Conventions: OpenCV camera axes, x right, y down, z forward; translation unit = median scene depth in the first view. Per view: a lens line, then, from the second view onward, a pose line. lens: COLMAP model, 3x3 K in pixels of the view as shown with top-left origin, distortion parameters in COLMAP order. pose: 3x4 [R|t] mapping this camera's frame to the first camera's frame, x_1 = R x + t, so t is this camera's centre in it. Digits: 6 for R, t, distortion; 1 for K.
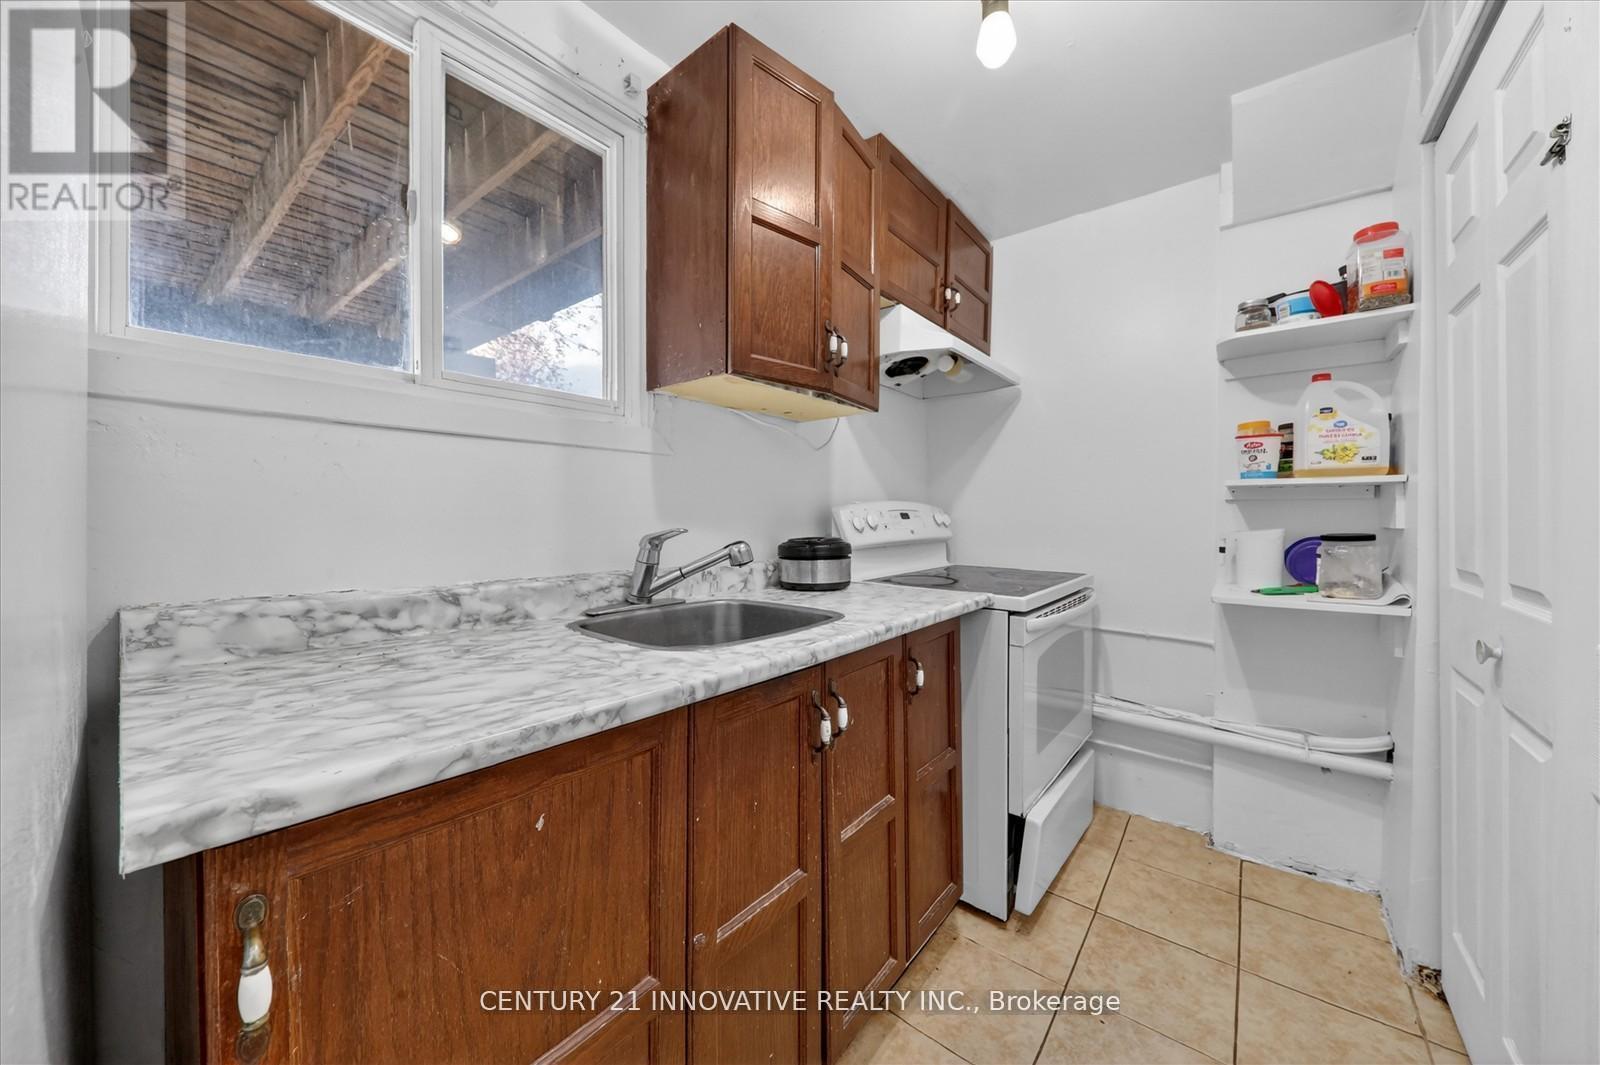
lens RADIAL K [[561.9, 0, 812.5], [0, 561.9, 515.1], [0, 0, 1]] dist [0.012800, -0.000116]
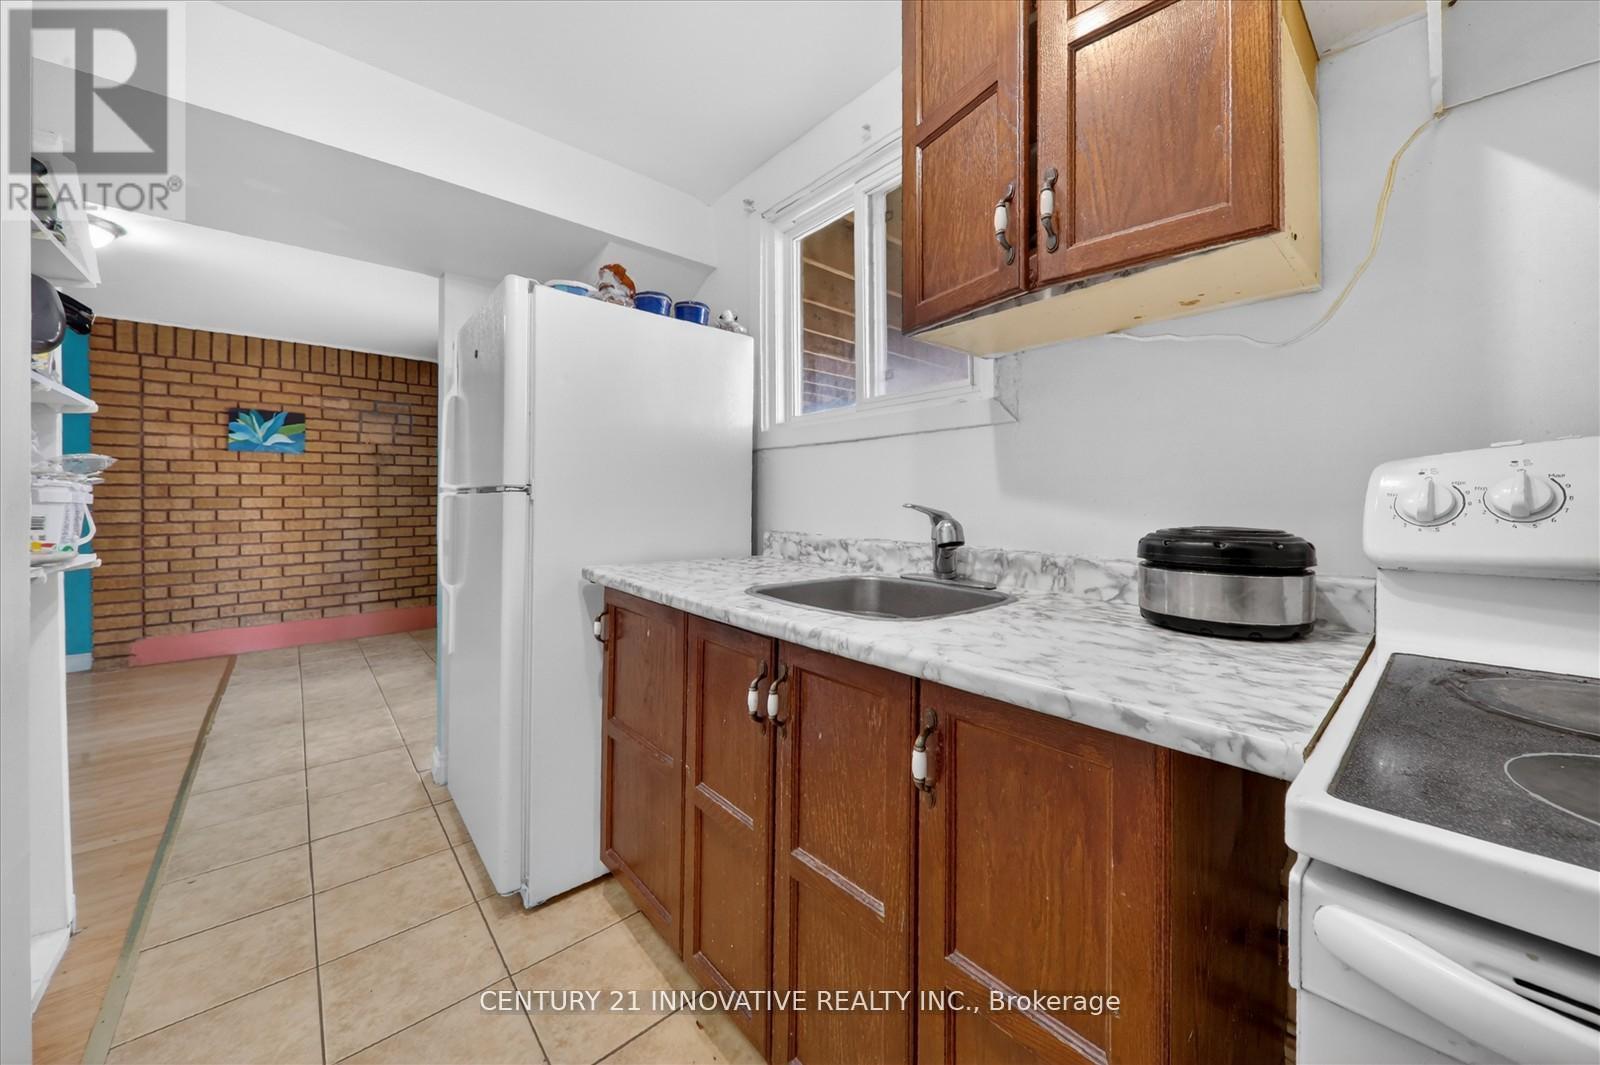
lens RADIAL K [[590.2, 0, 838.4], [0, 590.2, 498.6], [0, 0, 1]] dist [0.000672, 0.000025]
pose [[-0.152138, -0.007227, -0.988333, 0.964606], [-0.001307, 0.999974, -0.007111, 0.027809], [0.988358, 0.000210, -0.152143, 1.215090]]
